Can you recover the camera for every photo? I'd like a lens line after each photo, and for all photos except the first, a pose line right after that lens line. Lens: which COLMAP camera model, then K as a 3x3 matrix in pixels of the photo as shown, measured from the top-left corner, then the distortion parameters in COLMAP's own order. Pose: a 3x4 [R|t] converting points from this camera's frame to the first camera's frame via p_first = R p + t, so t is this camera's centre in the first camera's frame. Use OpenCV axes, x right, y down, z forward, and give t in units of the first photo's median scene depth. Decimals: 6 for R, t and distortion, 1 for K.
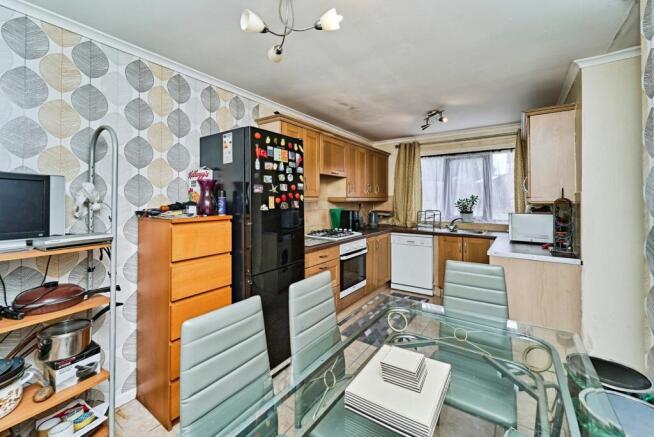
lens RADIAL K [[274.3, 0, 326.1], [0, 274.3, 198.8], [0, 0, 1]] dist [0.001057, 0.000026]
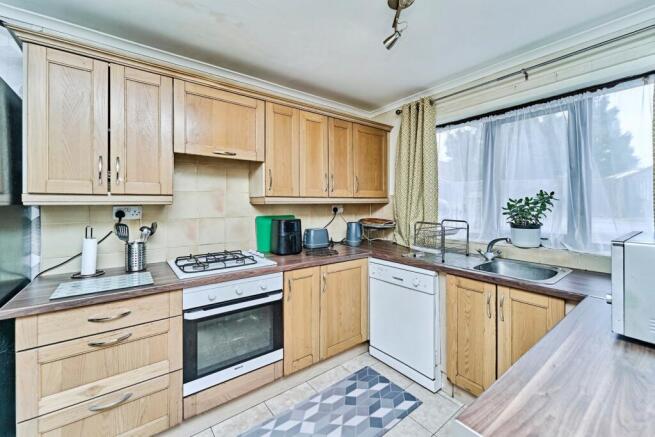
lens RADIAL K [[264.7, 0, 327.9], [0, 264.7, 206.9], [0, 0, 1]] dist [0.001178, -0.000028]
pose [[0.950693, -0.000502, -0.310132, 0.321305], [0.004428, 0.999919, 0.011954, 0.008456], [0.310101, -0.012737, 0.950618, 0.441947]]
